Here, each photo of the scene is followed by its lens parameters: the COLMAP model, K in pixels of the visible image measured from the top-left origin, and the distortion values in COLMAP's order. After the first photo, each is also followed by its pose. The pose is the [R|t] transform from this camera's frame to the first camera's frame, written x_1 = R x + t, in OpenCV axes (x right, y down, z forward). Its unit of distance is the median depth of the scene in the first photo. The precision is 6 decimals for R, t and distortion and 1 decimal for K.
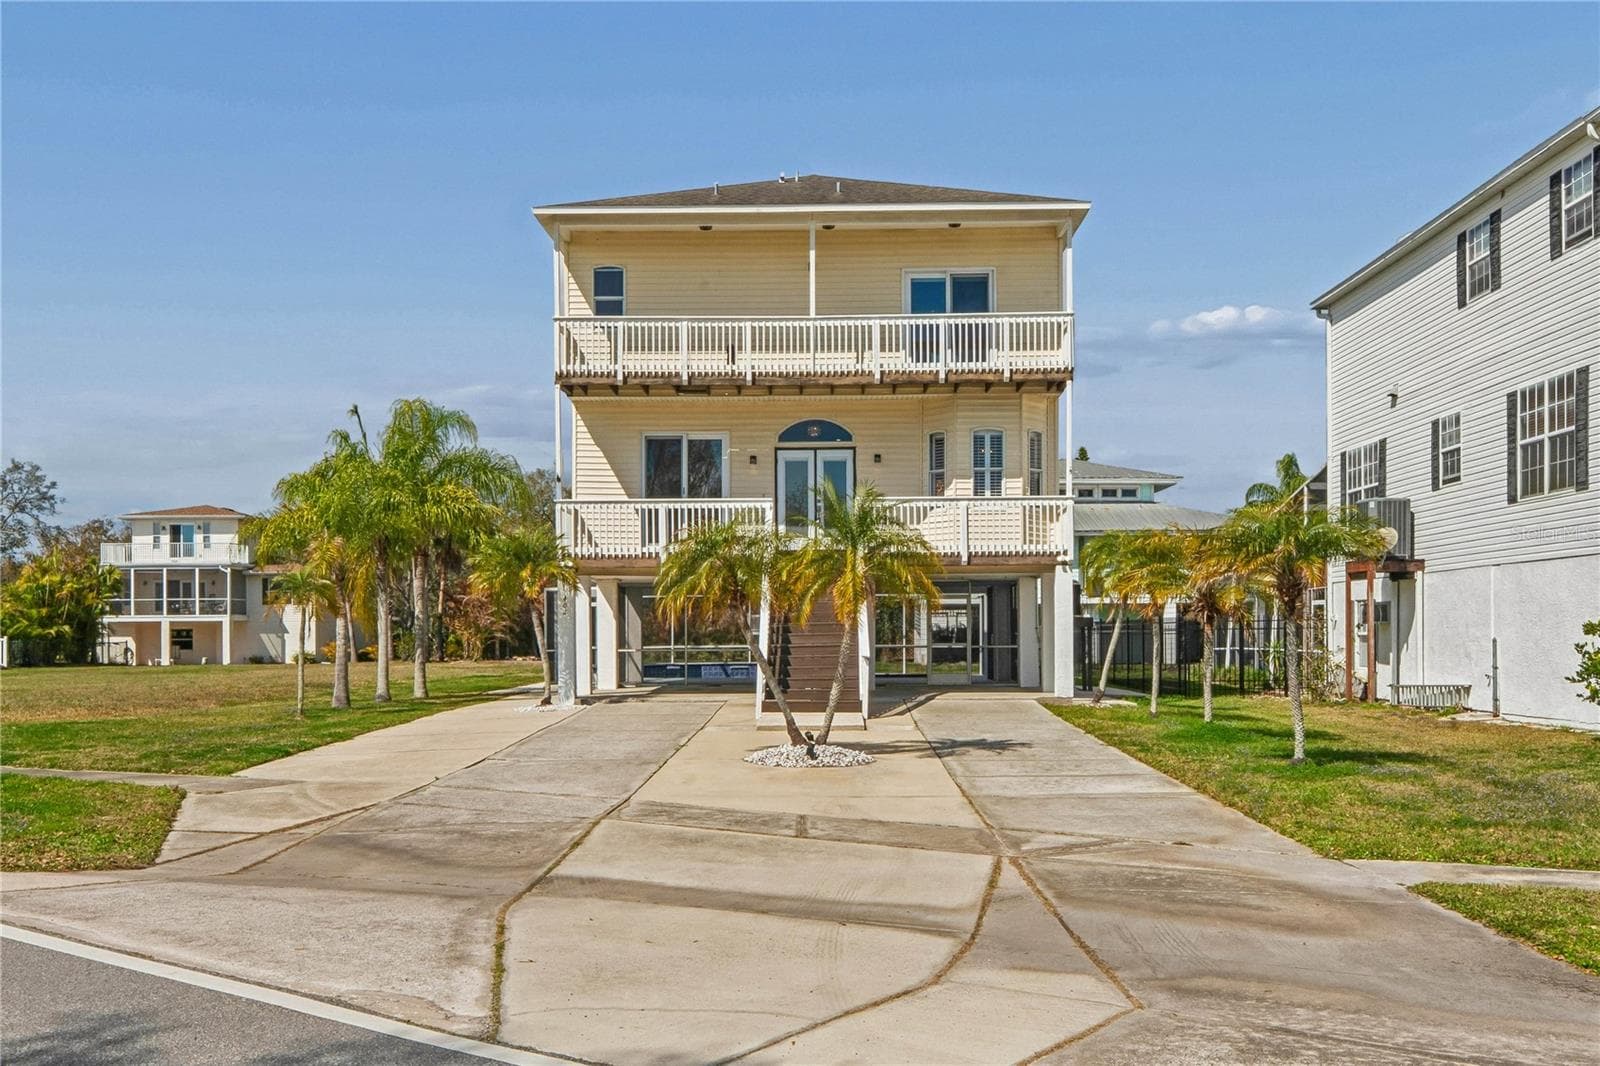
lens RADIAL K [[1598.2, 0, 800.0], [0, 1598.2, 533.0], [0, 0, 1]] dist [0.001593, -0.006465]
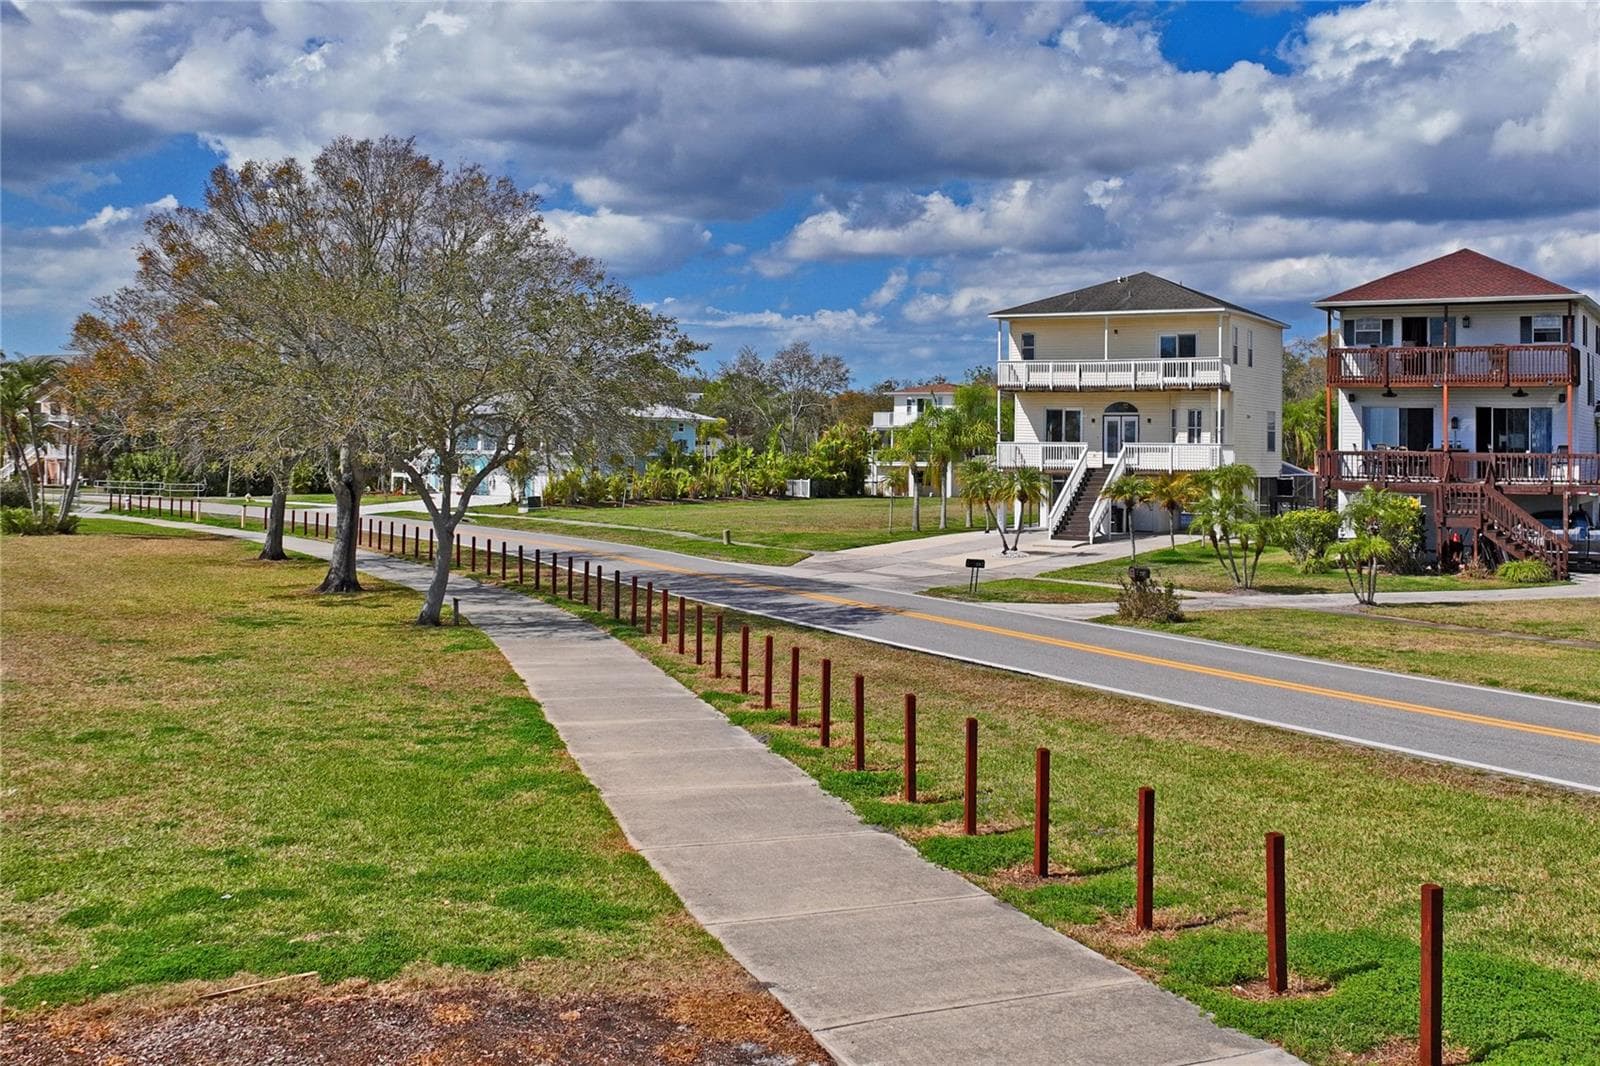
lens RADIAL K [[1789.3, 0, 800.0], [0, 1789.3, 533.0], [0, 0, 1]] dist [0.008944, 0.004150]
pose [[0.881651, 0.032172, -0.470804, 0.768918], [0.020241, 0.994177, 0.105841, -0.161287], [0.471468, -0.102844, 0.875866, -1.311888]]
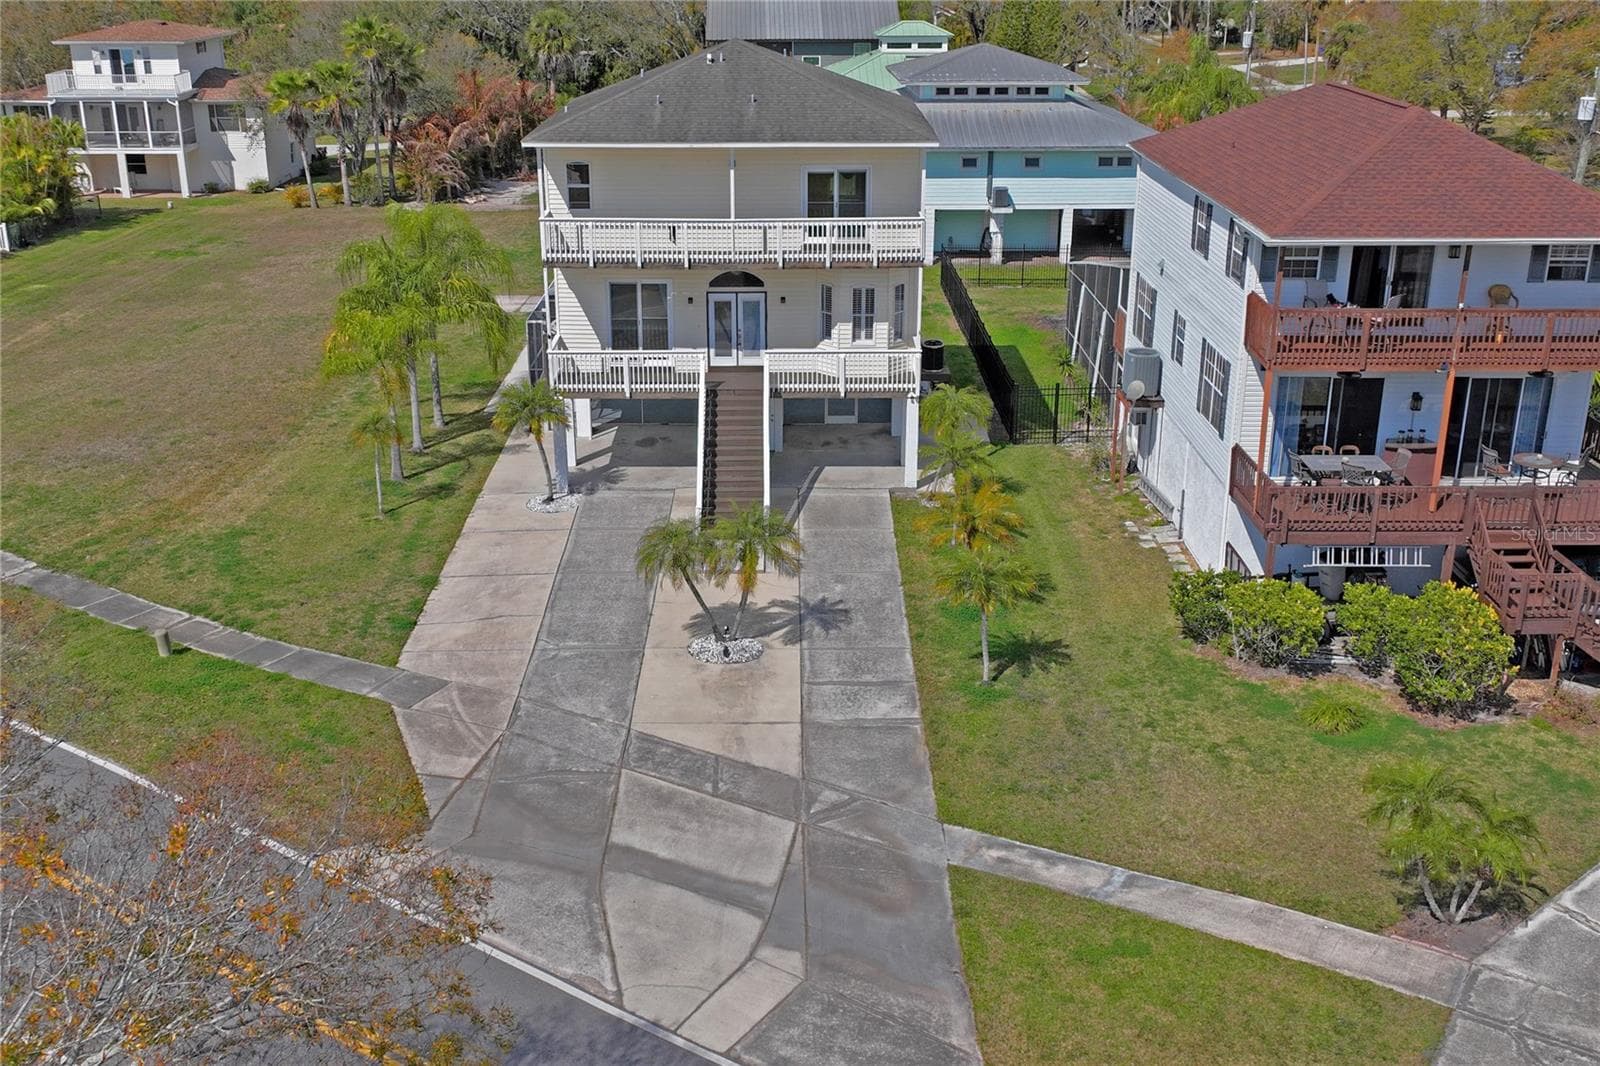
lens RADIAL K [[1789.3, 0, 800.0], [0, 1789.3, 533.0], [0, 0, 1]] dist [0.008944, 0.004150]
pose [[0.999632, -0.004328, 0.026764, 0.022060], [-0.006166, 0.925017, 0.379875, -0.445432], [-0.026401, -0.379900, 0.924651, -0.474911]]
